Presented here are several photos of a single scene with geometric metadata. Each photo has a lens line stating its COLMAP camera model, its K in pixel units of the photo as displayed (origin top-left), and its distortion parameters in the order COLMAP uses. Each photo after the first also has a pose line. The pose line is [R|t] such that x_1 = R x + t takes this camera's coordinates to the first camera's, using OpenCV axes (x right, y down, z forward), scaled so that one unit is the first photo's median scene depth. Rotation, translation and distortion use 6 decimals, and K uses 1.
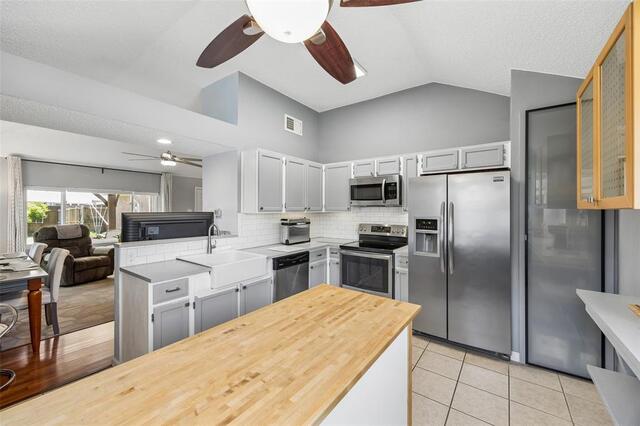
lens RADIAL K [[254.5, 0, 322.6], [0, 254.5, 209.4], [0, 0, 1]] dist [0.014008, 0.000101]
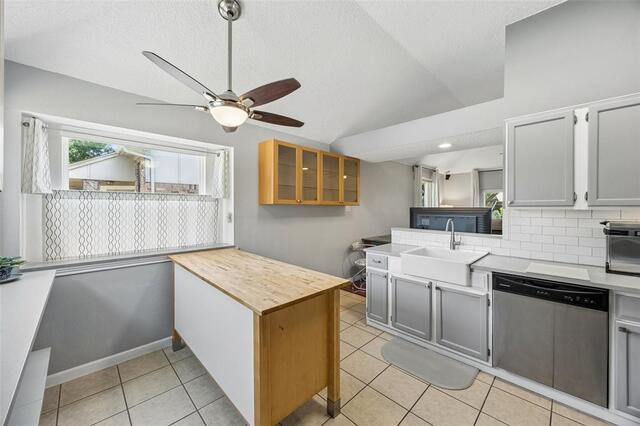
lens RADIAL K [[254.5, 0, 322.6], [0, 254.5, 209.4], [0, 0, 1]] dist [0.014008, 0.000101]
pose [[-0.172334, 0.004273, -0.985029, 0.525520], [-0.001381, 0.999989, 0.004580, 0.011853], [0.985038, 0.002149, -0.172327, 0.574752]]
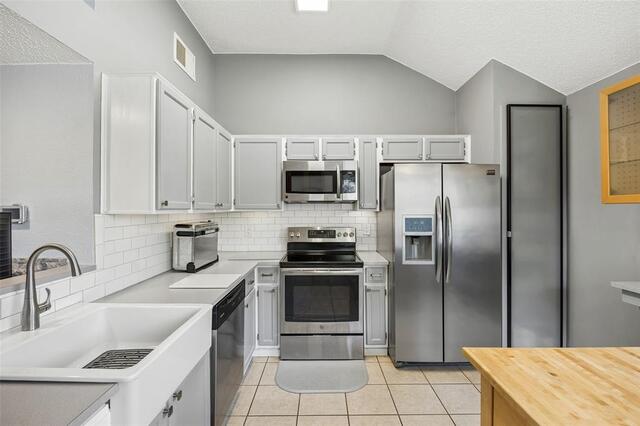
lens RADIAL K [[289.9, 0, 322.0], [0, 289.9, 208.1], [0, 0, 1]] dist [-0.003826, -0.000225]
pose [[0.808385, -0.002520, 0.588649, -0.306019], [0.004796, 0.999986, -0.002305, 0.006813], [-0.588635, 0.004686, 0.808385, 0.377731]]
